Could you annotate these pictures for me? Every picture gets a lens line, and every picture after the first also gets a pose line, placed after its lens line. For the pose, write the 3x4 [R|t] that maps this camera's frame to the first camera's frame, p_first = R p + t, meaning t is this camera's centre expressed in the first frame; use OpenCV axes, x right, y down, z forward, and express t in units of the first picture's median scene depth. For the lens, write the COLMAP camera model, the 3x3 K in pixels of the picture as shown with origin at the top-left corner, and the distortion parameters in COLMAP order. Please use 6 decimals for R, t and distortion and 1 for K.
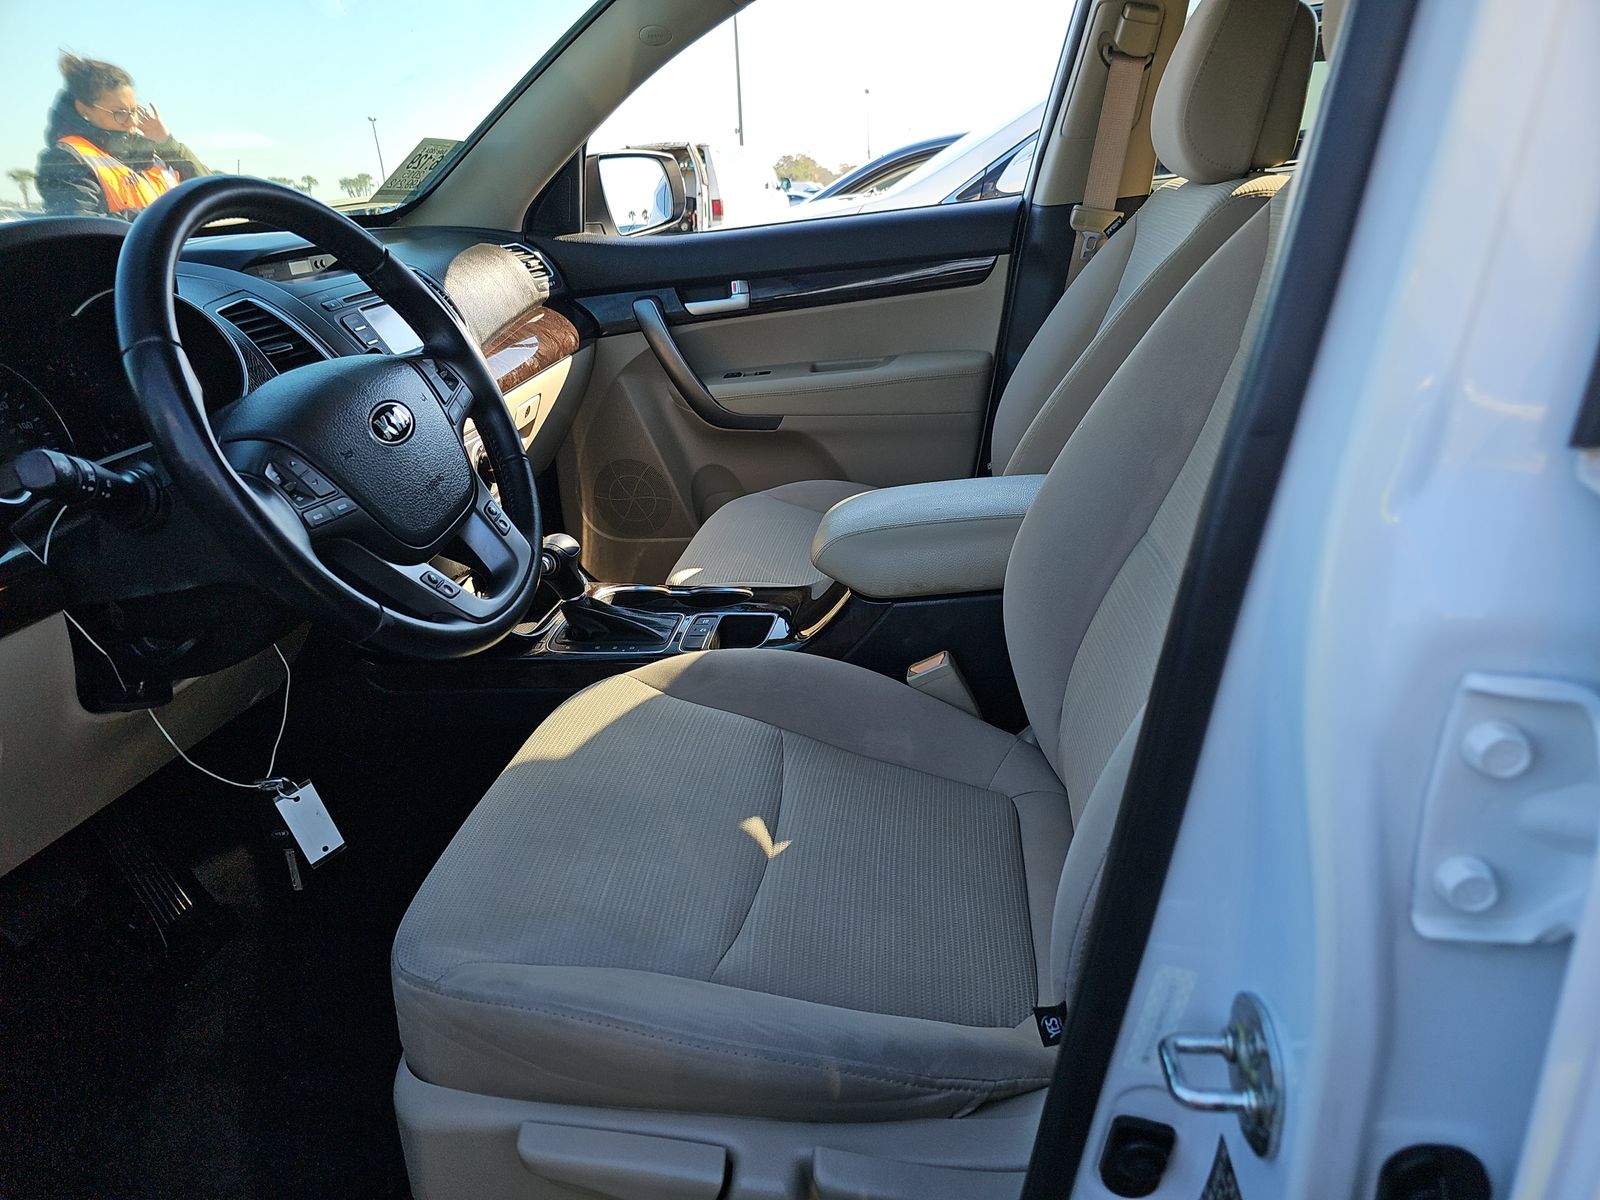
lens RADIAL K [[1037.6, 0, 800.0], [0, 1037.6, 600.0], [0, 0, 1]] dist [0.059100, -0.058886]
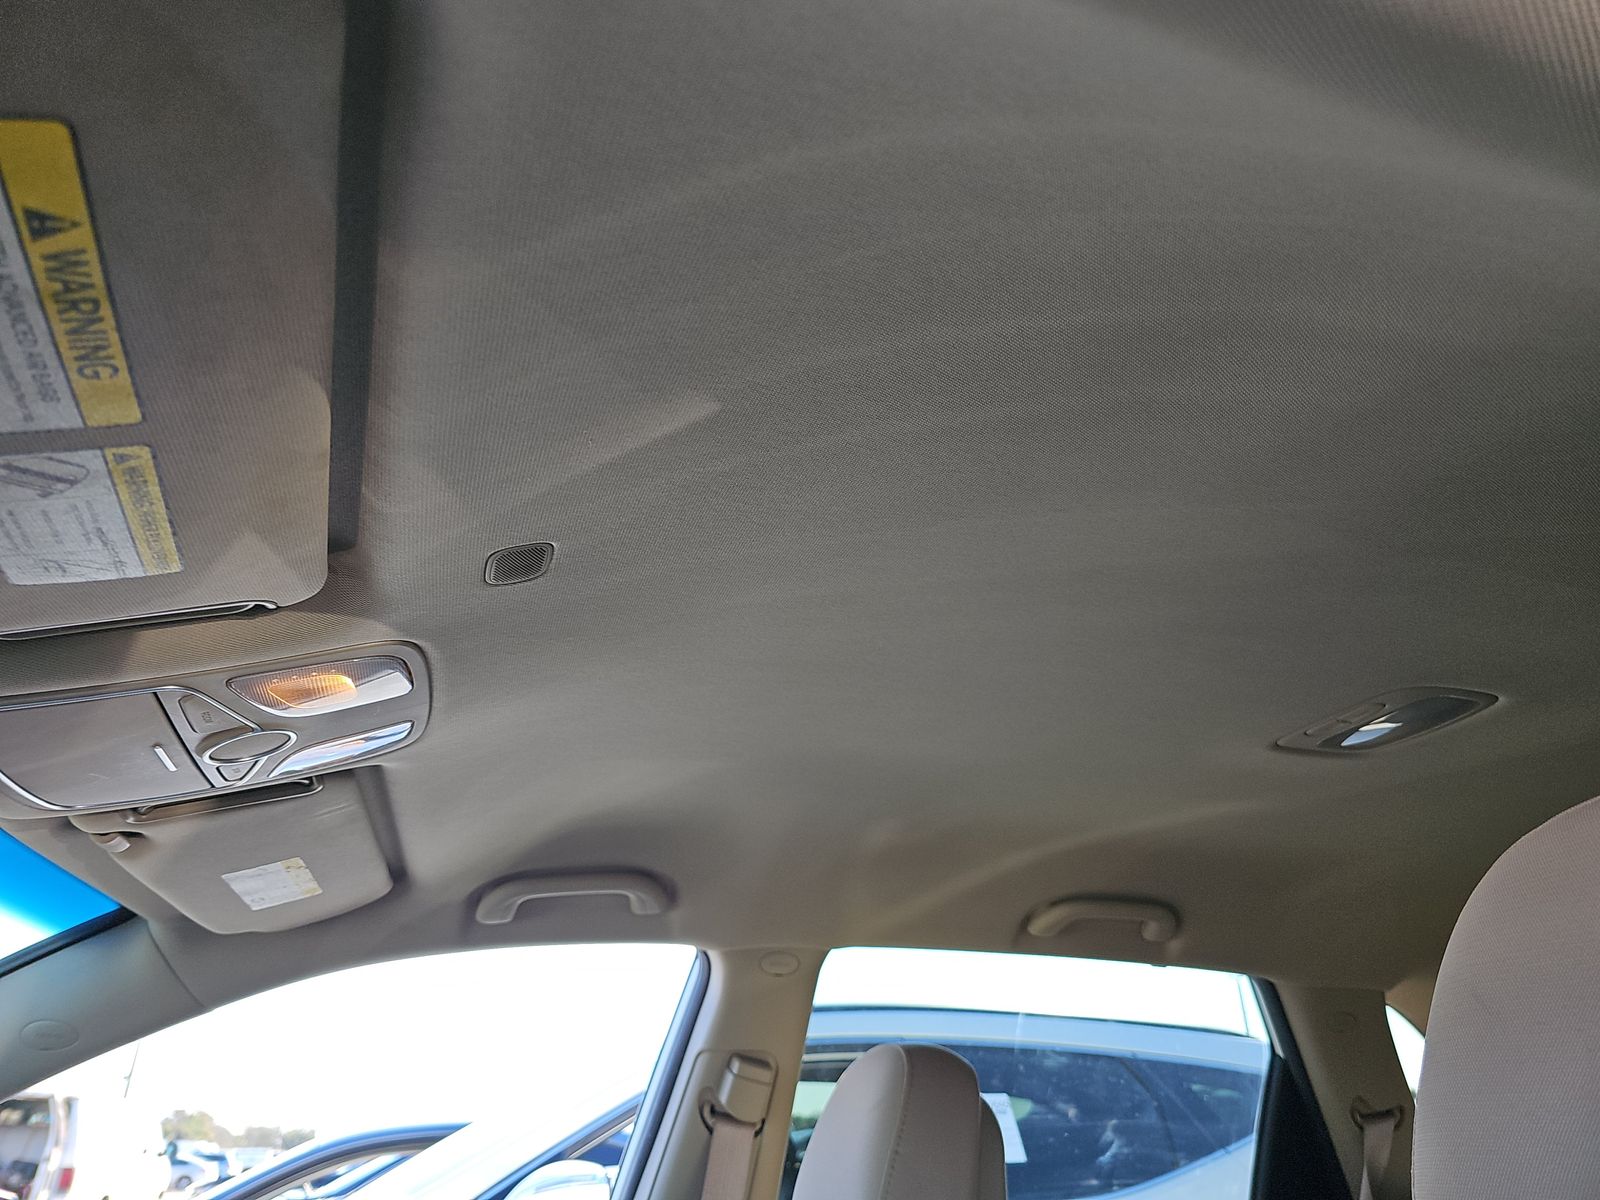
lens RADIAL K [[1037.6, 0, 800.0], [0, 1037.6, 600.0], [0, 0, 1]] dist [0.059100, -0.058886]
pose [[0.887557, 0.247680, 0.388455, -0.044380], [0.134828, 0.666622, -0.733100, -0.194579], [-0.440527, 0.703043, 0.558271, 0.268082]]
